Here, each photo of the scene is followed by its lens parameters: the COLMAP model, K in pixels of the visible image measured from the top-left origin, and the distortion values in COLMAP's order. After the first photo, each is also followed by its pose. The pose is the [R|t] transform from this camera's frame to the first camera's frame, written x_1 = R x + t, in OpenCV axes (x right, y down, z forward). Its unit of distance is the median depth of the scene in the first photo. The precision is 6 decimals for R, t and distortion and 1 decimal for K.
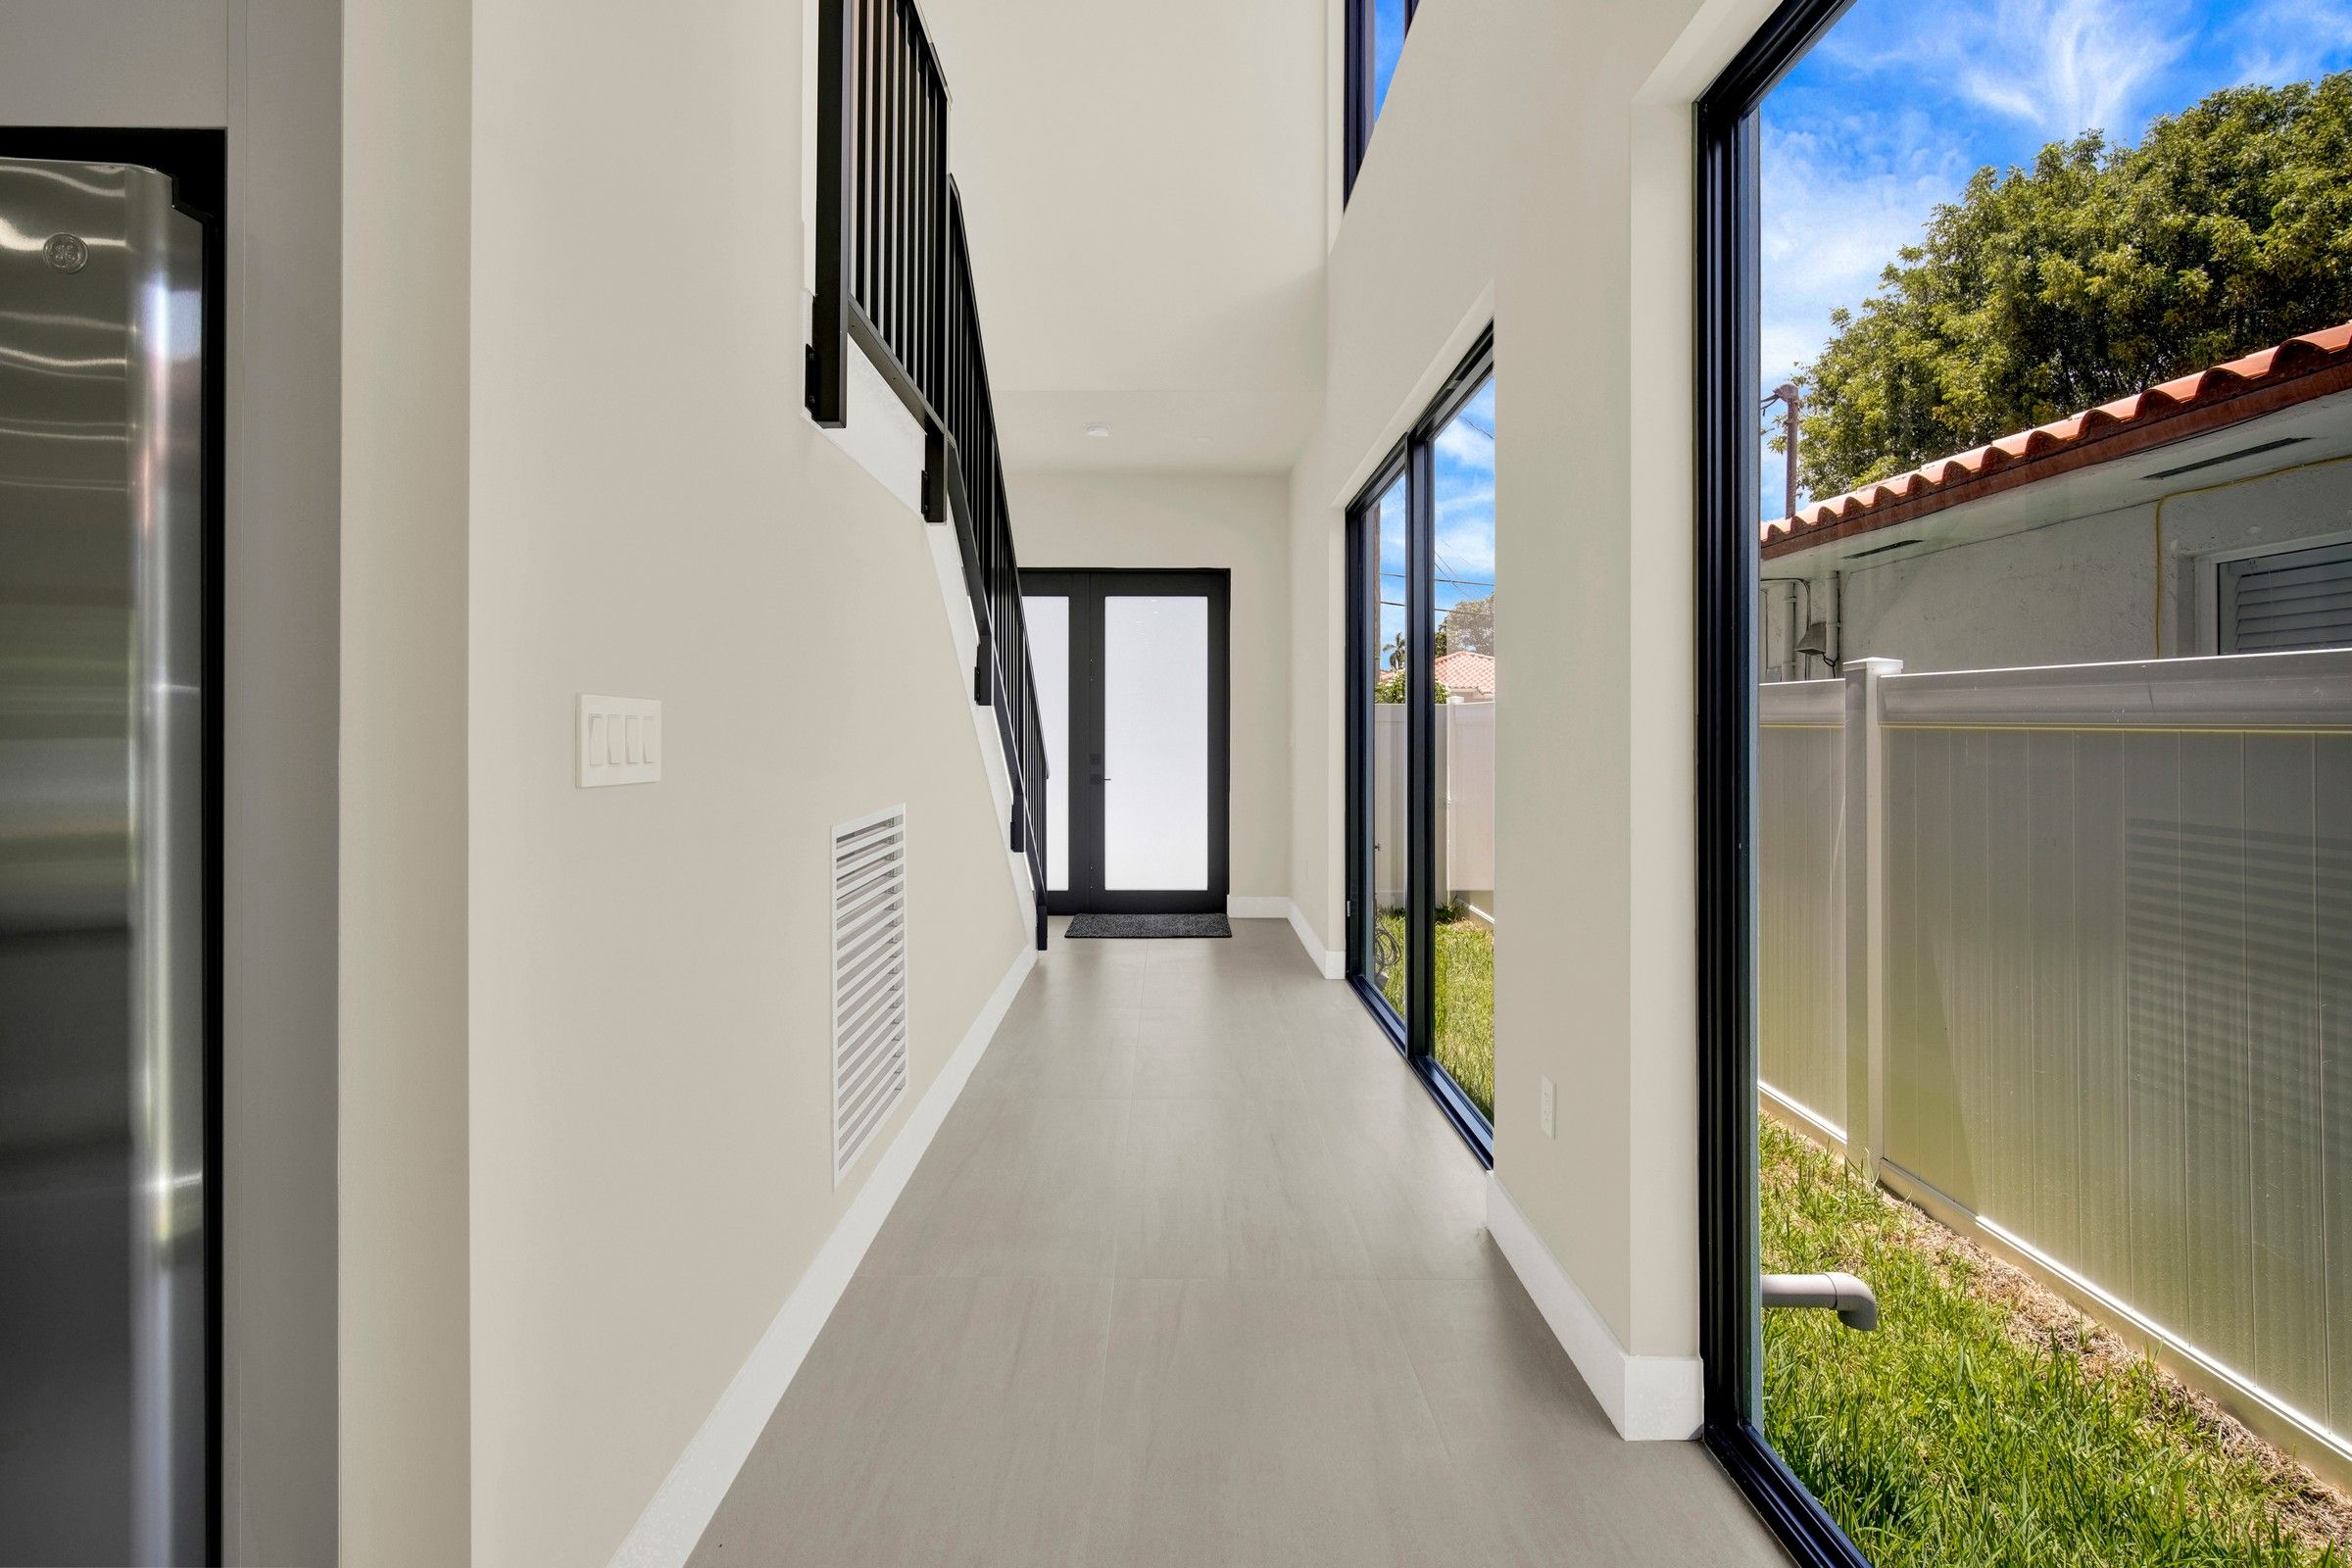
lens RADIAL K [[1042.8, 0, 1162.9], [0, 1042.8, 717.4], [0, 0, 1]] dist [-0.010198, 0.001505]
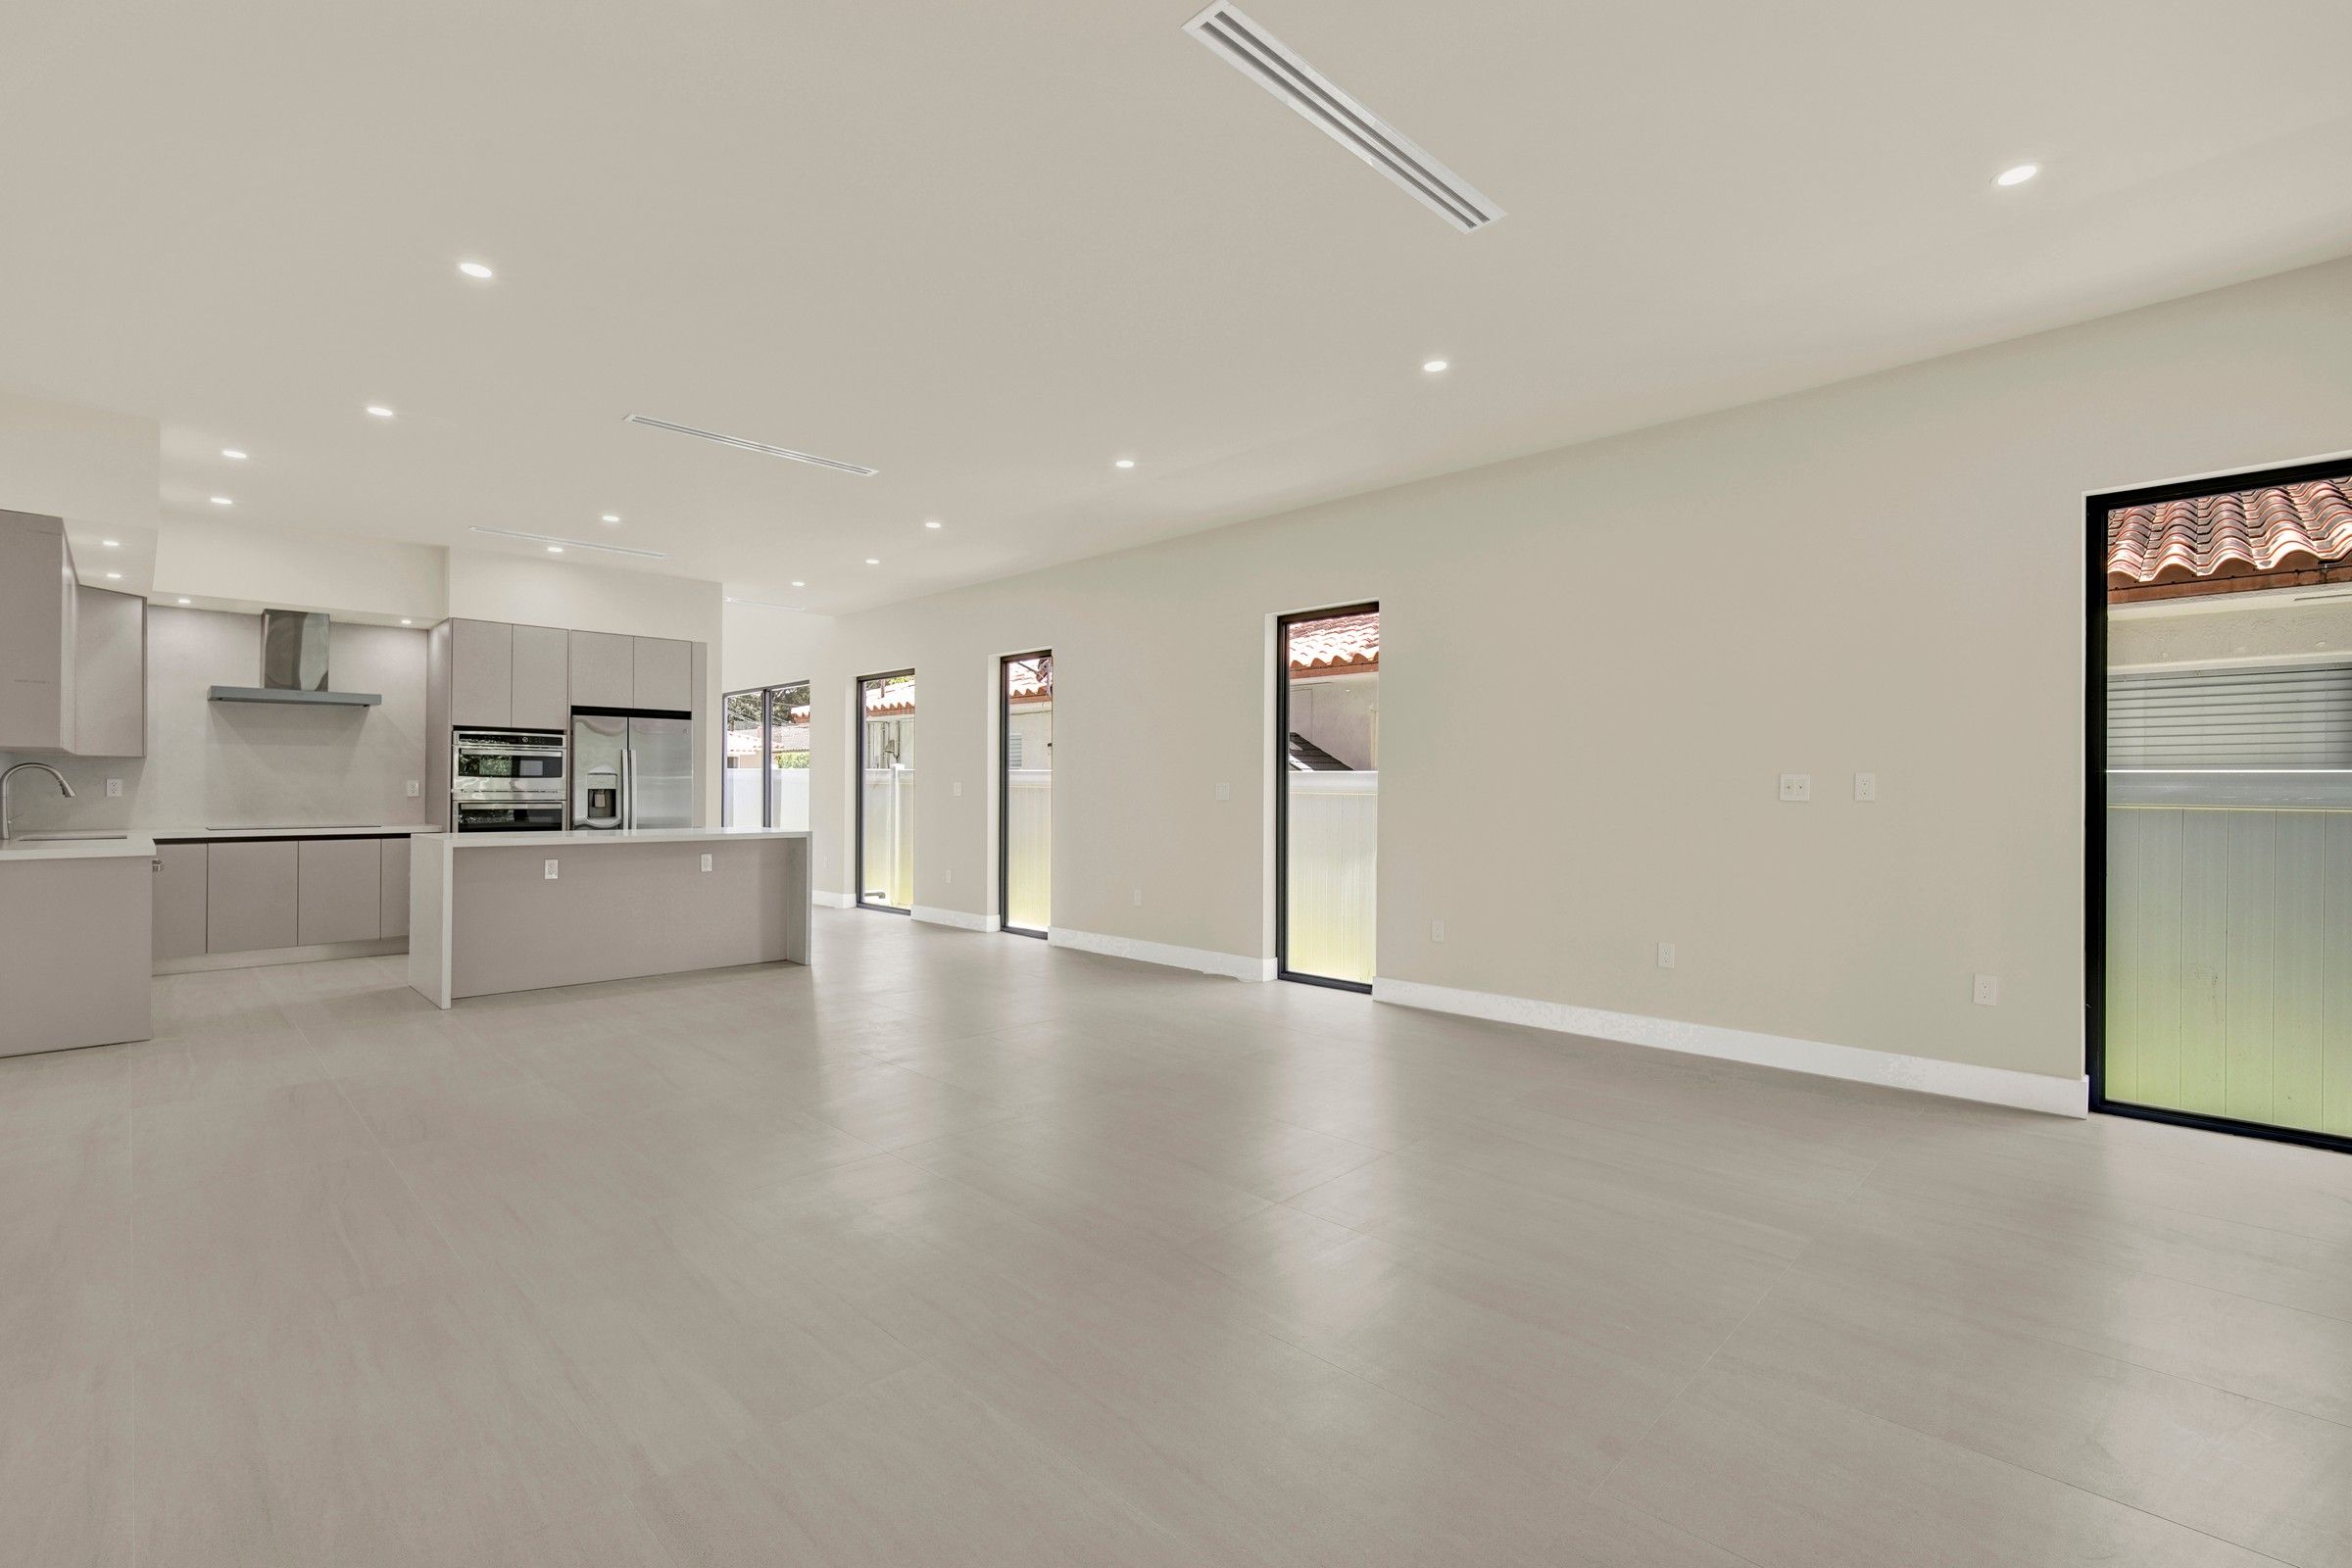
lens RADIAL K [[1042.8, 0, 1186.2], [0, 1042.8, 783.4], [0, 0, 1]] dist [-0.010198, 0.001505]
pose [[0.690245, 0.000885, 0.723575, -0.813157], [-0.011249, 0.999892, 0.009509, -0.024467], [-0.723488, -0.014703, 0.690180, -1.458854]]
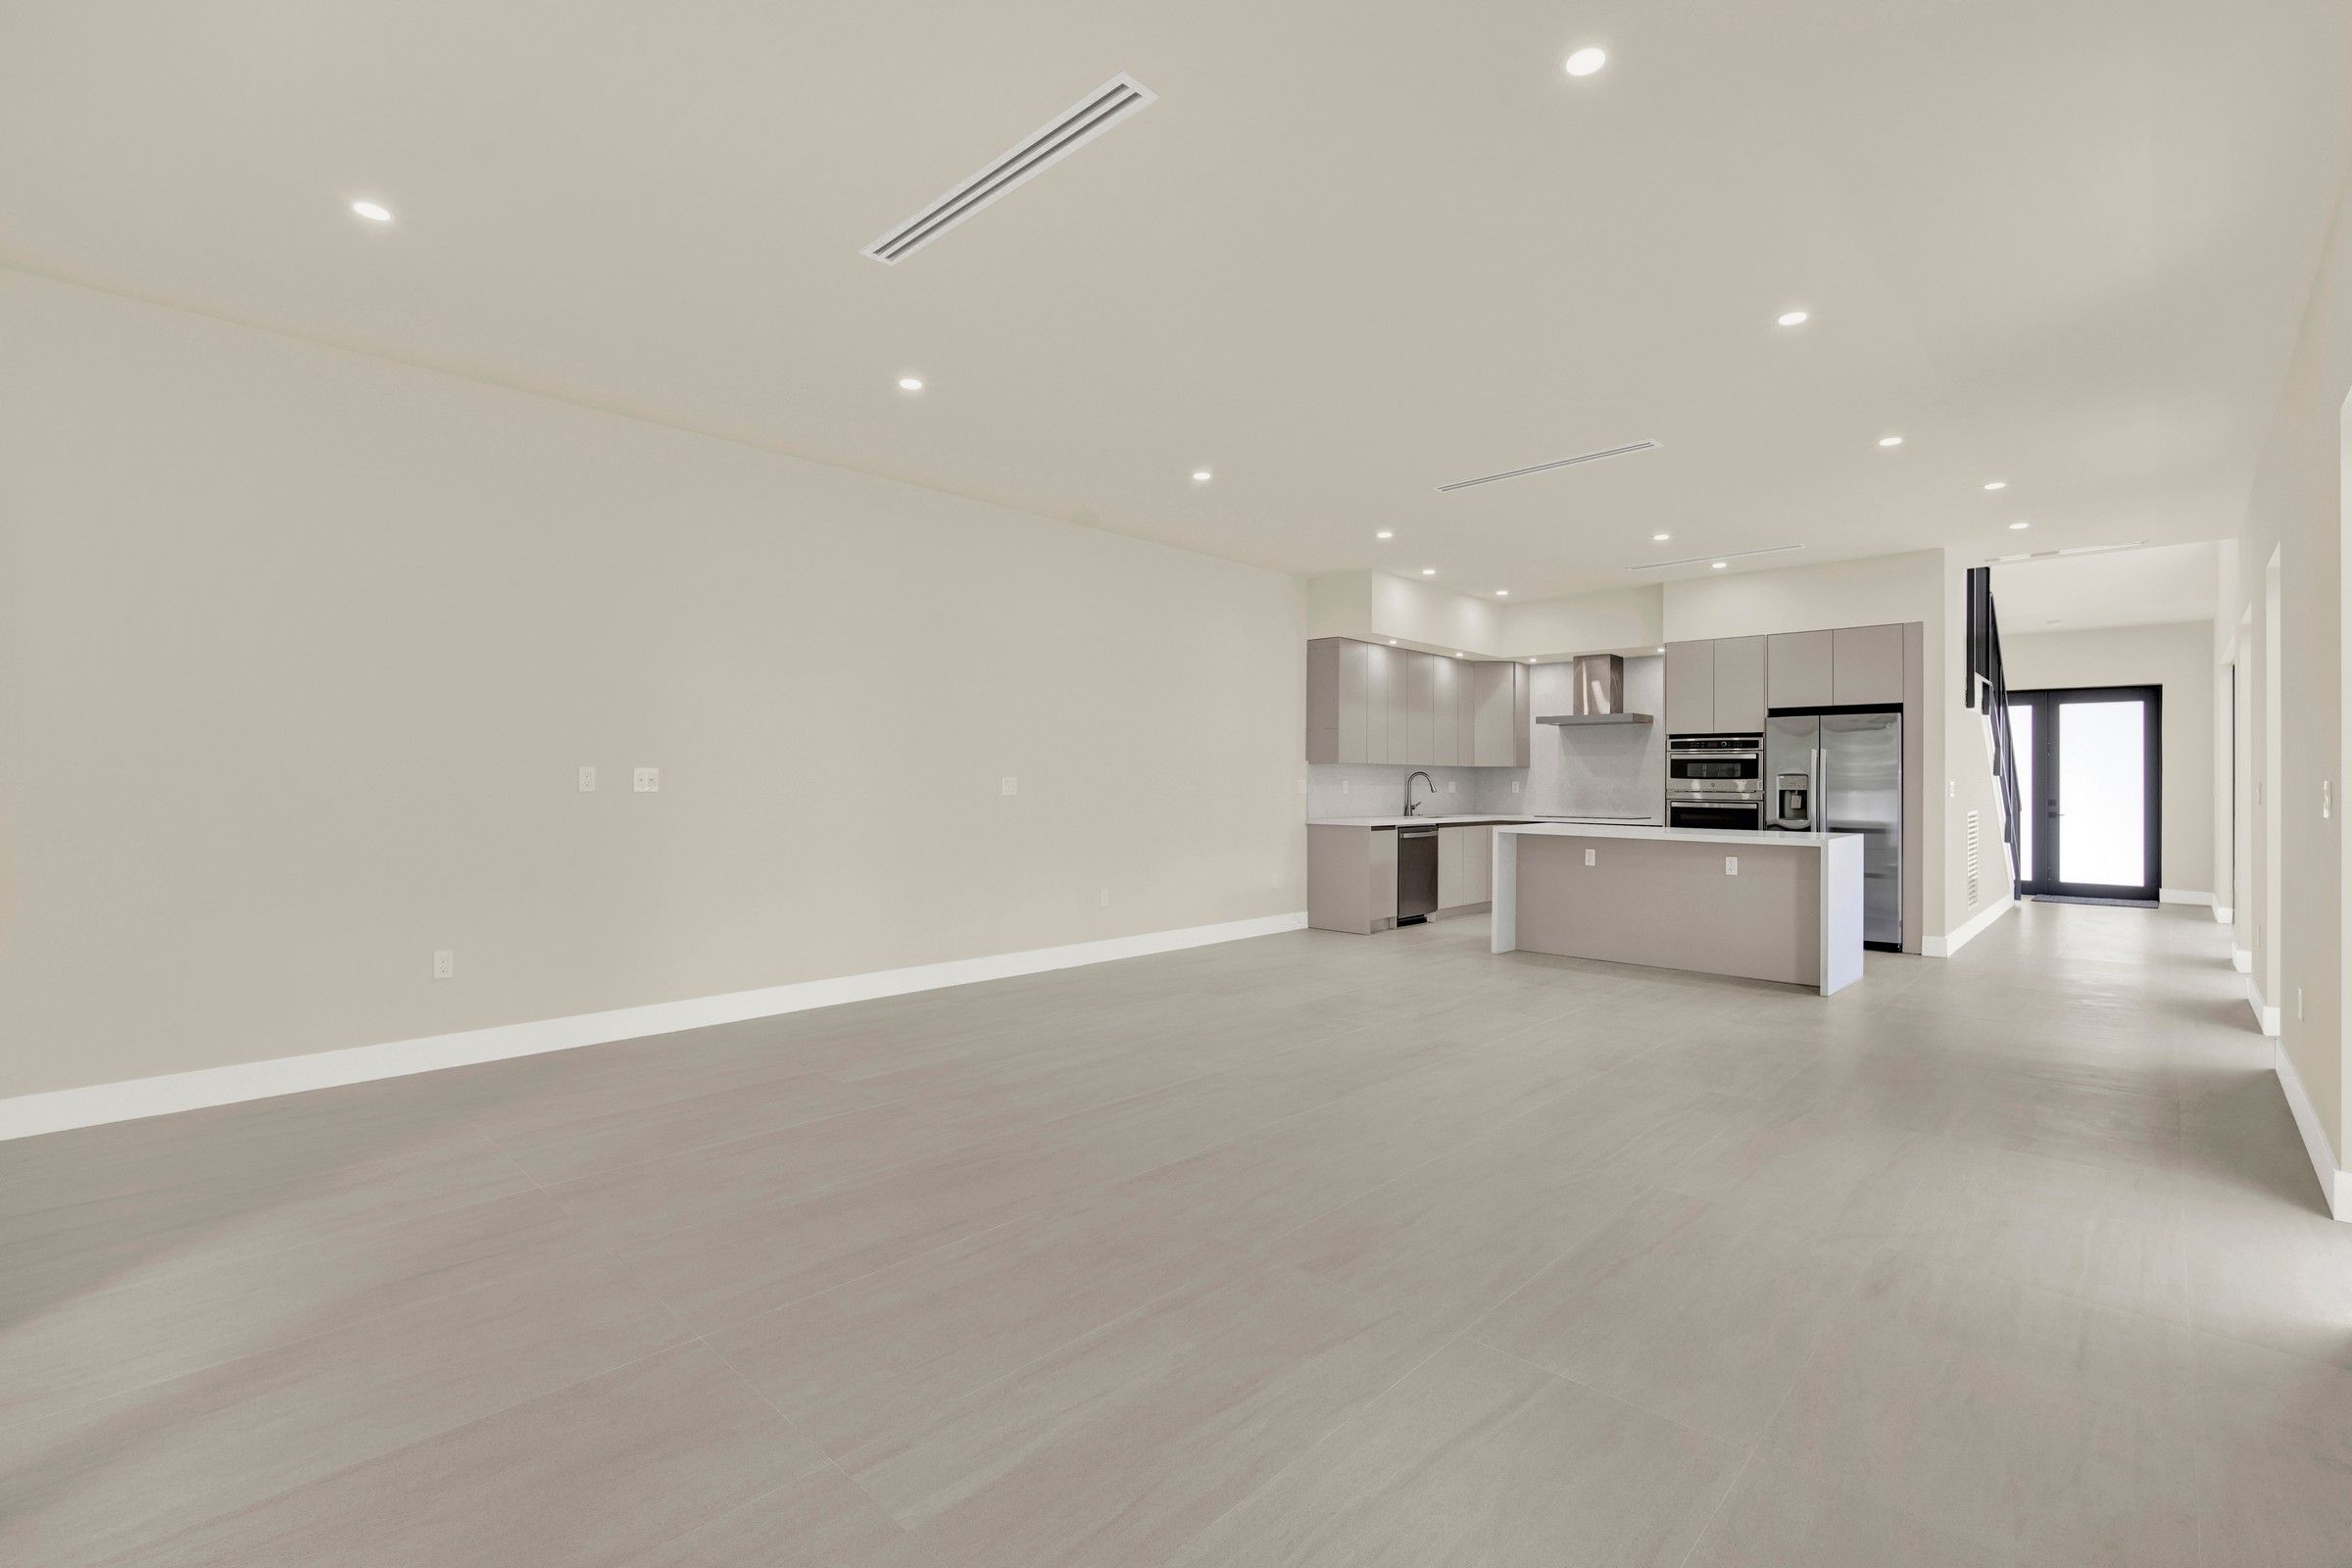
lens RADIAL K [[1042.8, 0, 1170.2], [0, 1042.8, 775.5], [0, 0, 1]] dist [-0.010198, 0.001505]
pose [[0.724992, -0.003273, -0.688749, 0.069458], [0.006845, 0.999974, 0.002453, -0.023367], [0.688723, -0.006493, 0.724995, -1.507995]]
